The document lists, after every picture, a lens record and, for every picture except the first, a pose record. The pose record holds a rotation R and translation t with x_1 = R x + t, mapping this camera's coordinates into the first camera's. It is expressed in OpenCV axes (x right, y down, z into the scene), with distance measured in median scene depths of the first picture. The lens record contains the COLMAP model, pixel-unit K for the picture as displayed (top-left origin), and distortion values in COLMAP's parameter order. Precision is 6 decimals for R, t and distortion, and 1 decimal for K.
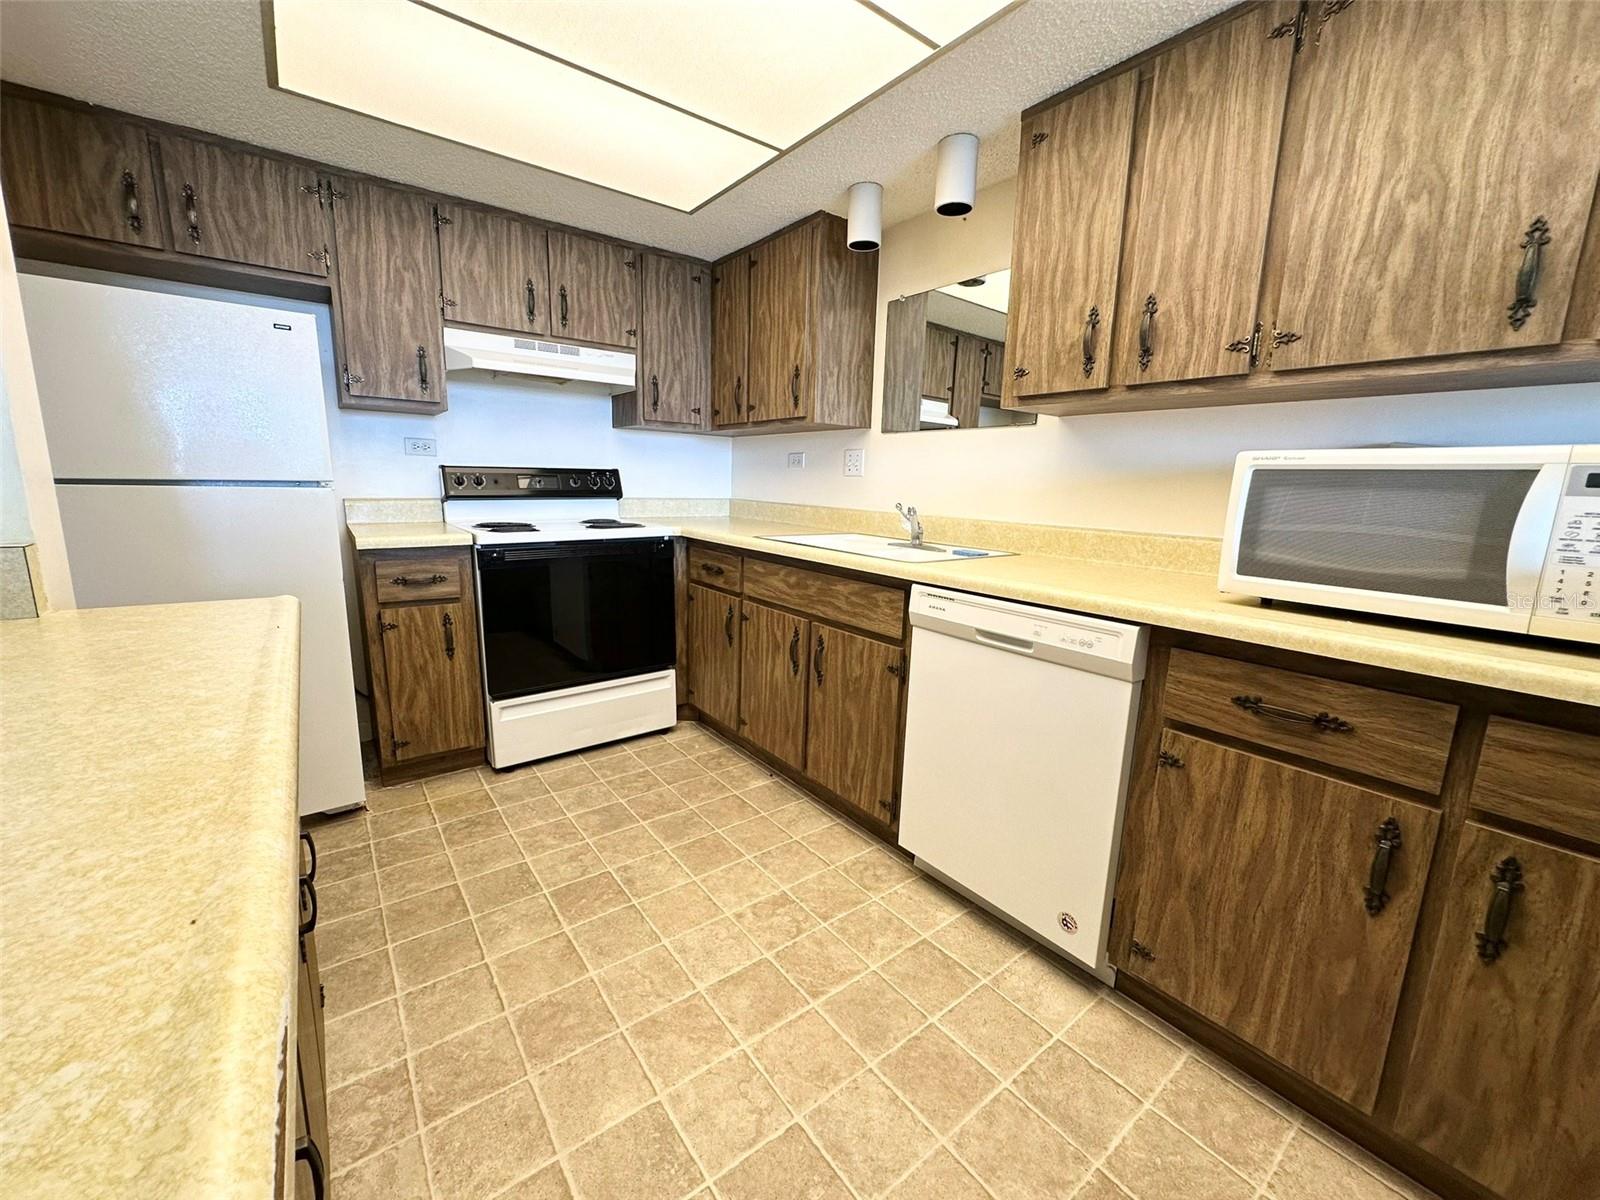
lens RADIAL K [[639.1, 0, 797.6], [0, 639.1, 597.6], [0, 0, 1]] dist [-0.005942, 0.001555]
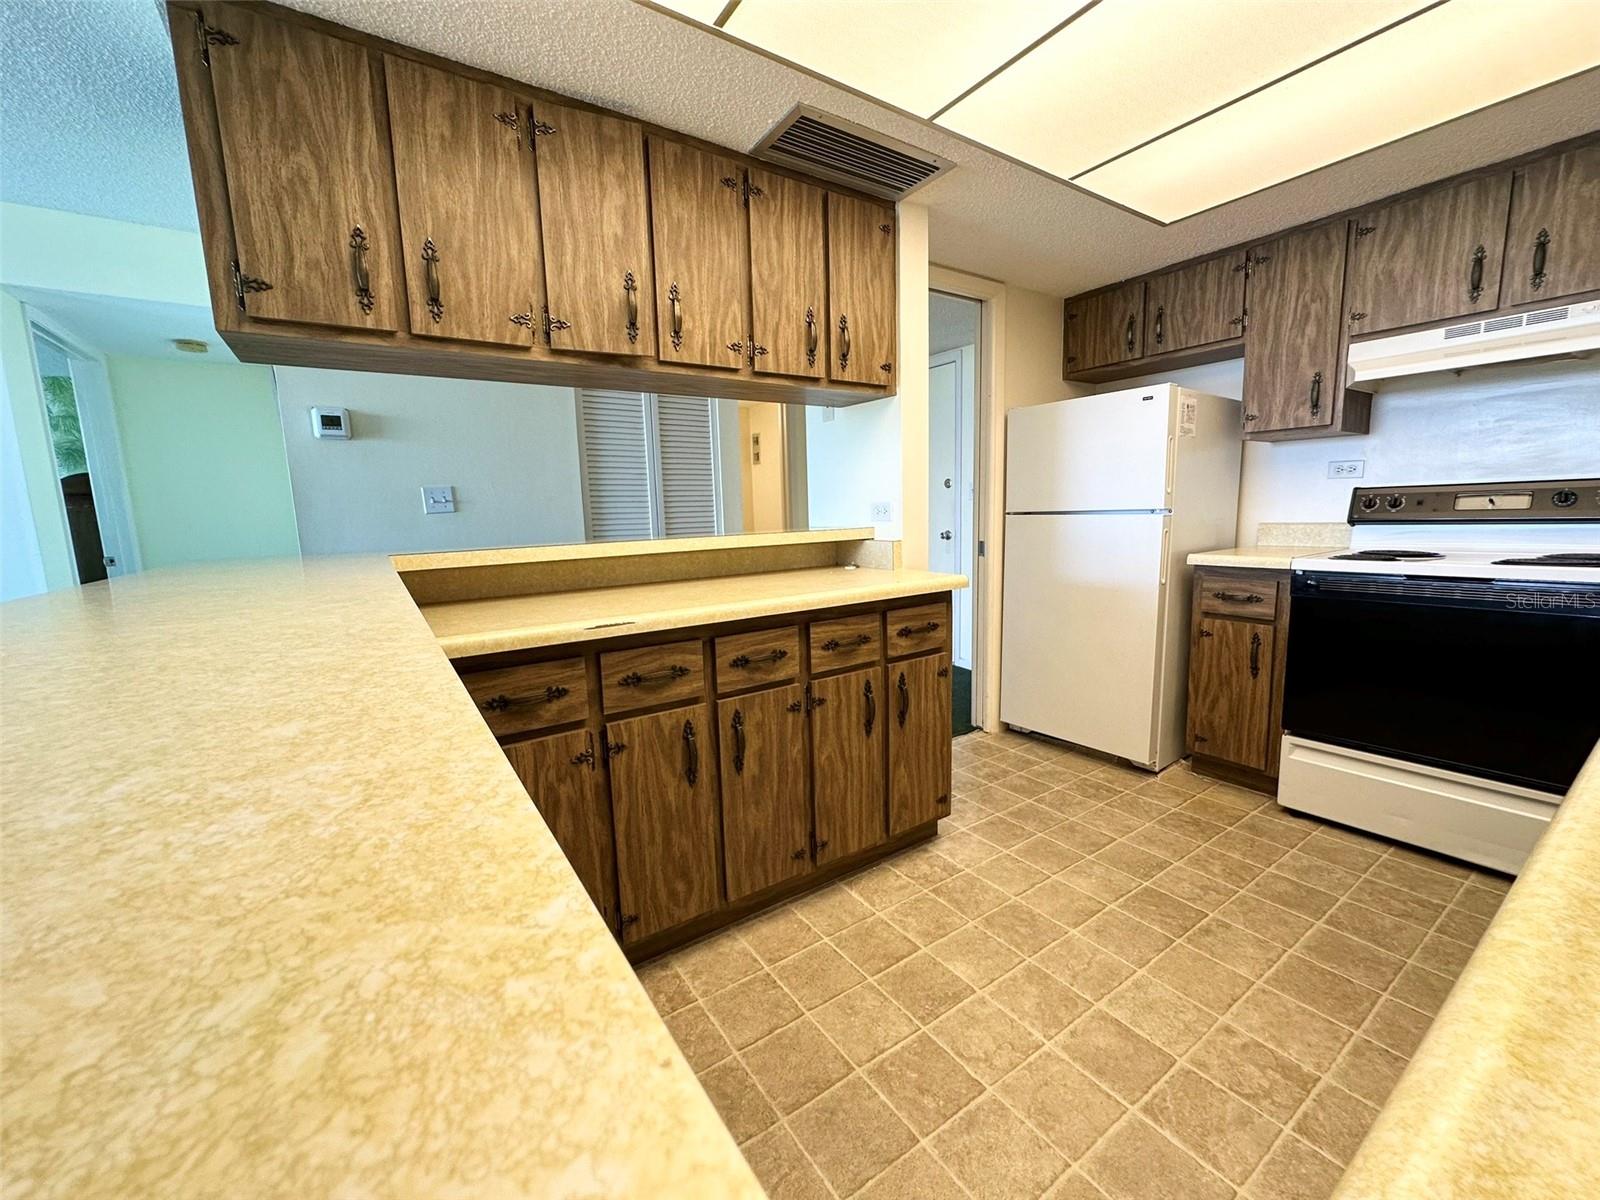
lens RADIAL K [[639.1, 0, 800.8], [0, 639.1, 598.4], [0, 0, 1]] dist [-0.005942, 0.001555]
pose [[-0.056173, 0.116780, -0.991568, 0.508531], [-0.154914, 0.980089, 0.124204, -0.044165], [0.986330, 0.160584, -0.036964, 0.299893]]
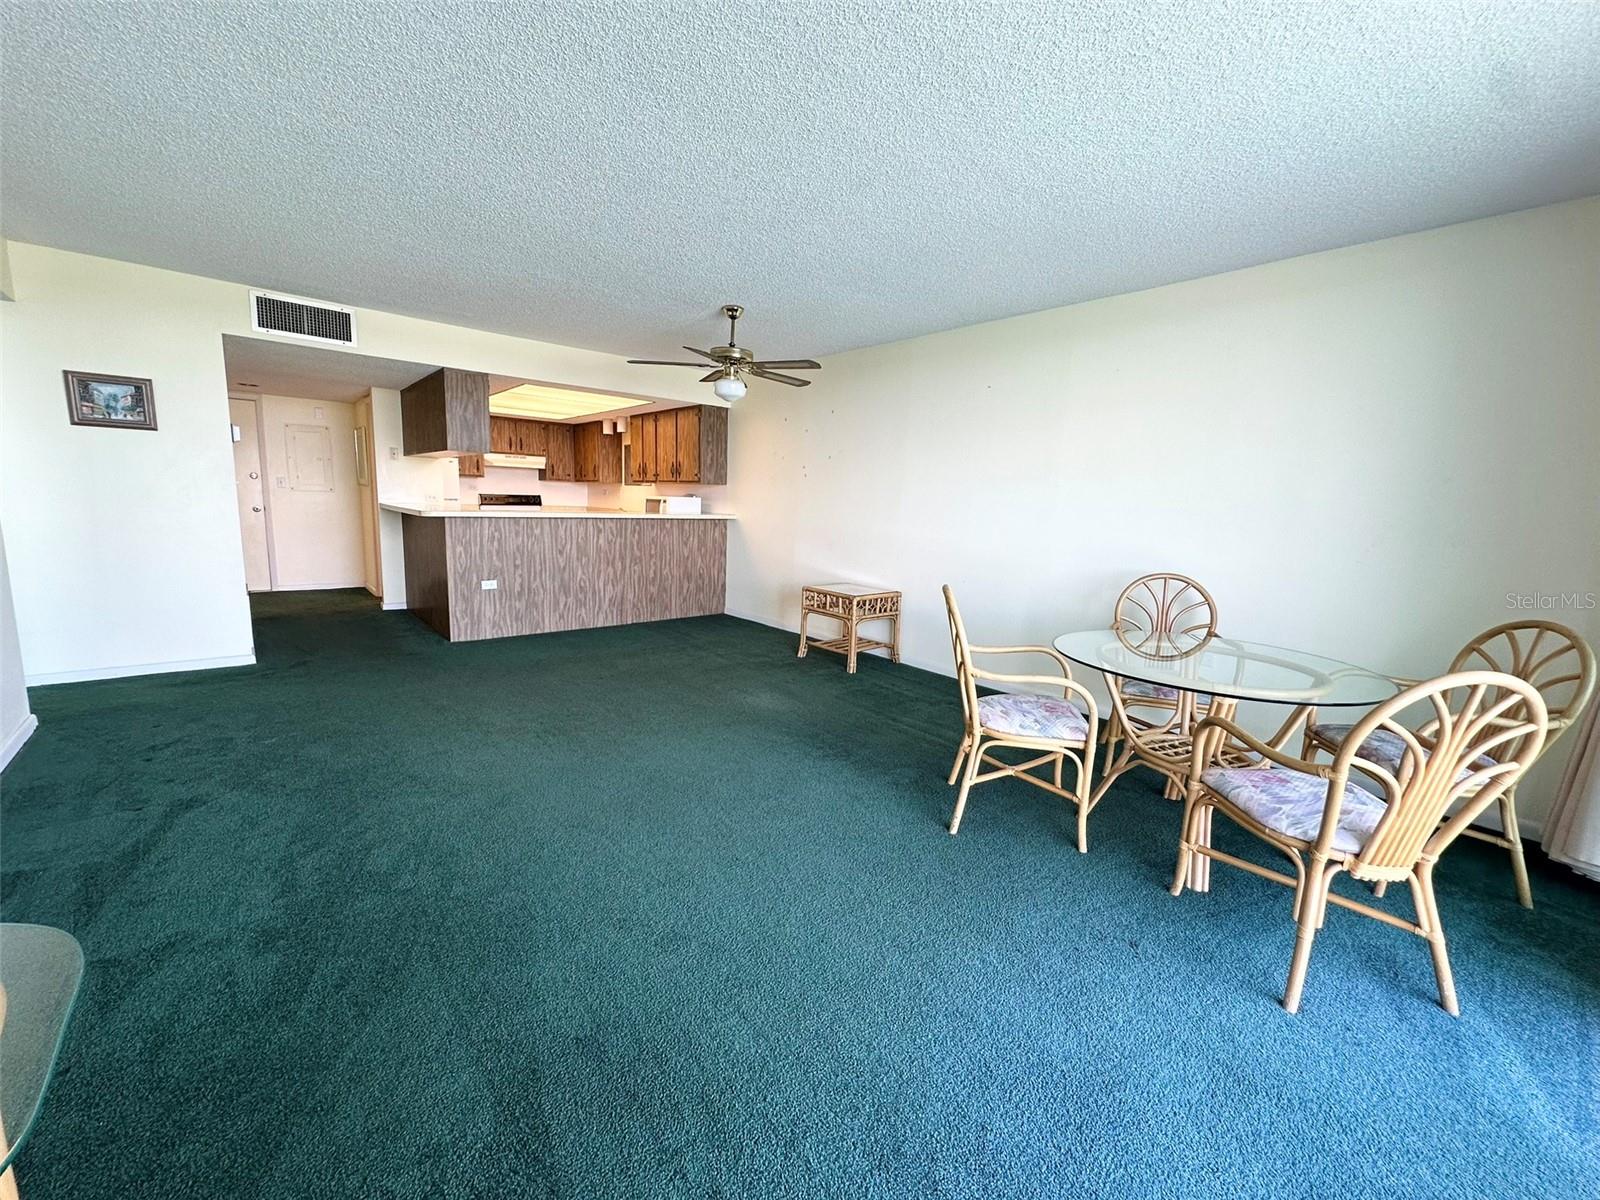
lens RADIAL K [[639.1, 0, 796.1], [0, 639.1, 597.0], [0, 0, 1]] dist [-0.005942, 0.001555]
pose [[0.998137, 0.000842, 0.061011, 0.911267], [0.000944, 0.999572, -0.029241, 0.446414], [-0.061010, 0.029244, 0.997709, -2.520116]]
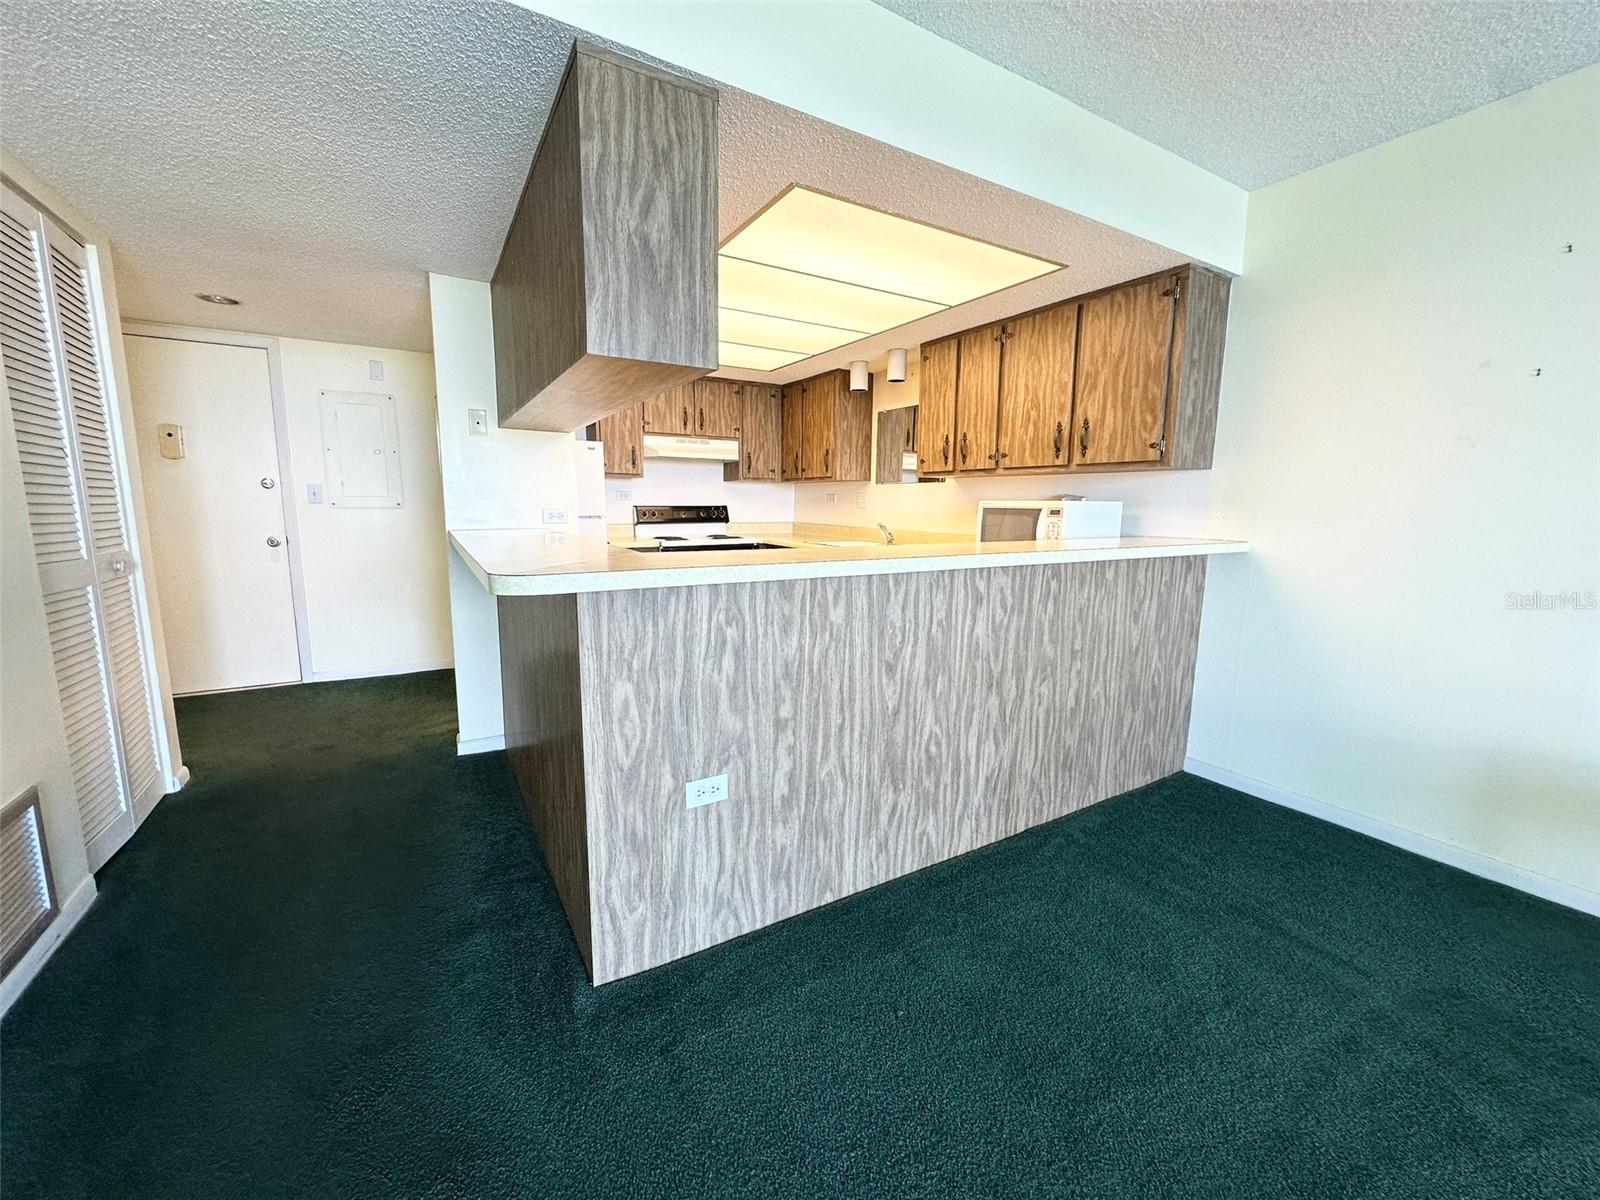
lens RADIAL K [[639.1, 0, 796.5], [0, 639.1, 598.2], [0, 0, 1]] dist [-0.005942, 0.001555]
pose [[0.993011, 0.002212, -0.118000, 0.142764], [-0.006439, 0.999351, -0.035451, 0.142473], [0.117845, 0.035963, 0.992381, -0.896159]]
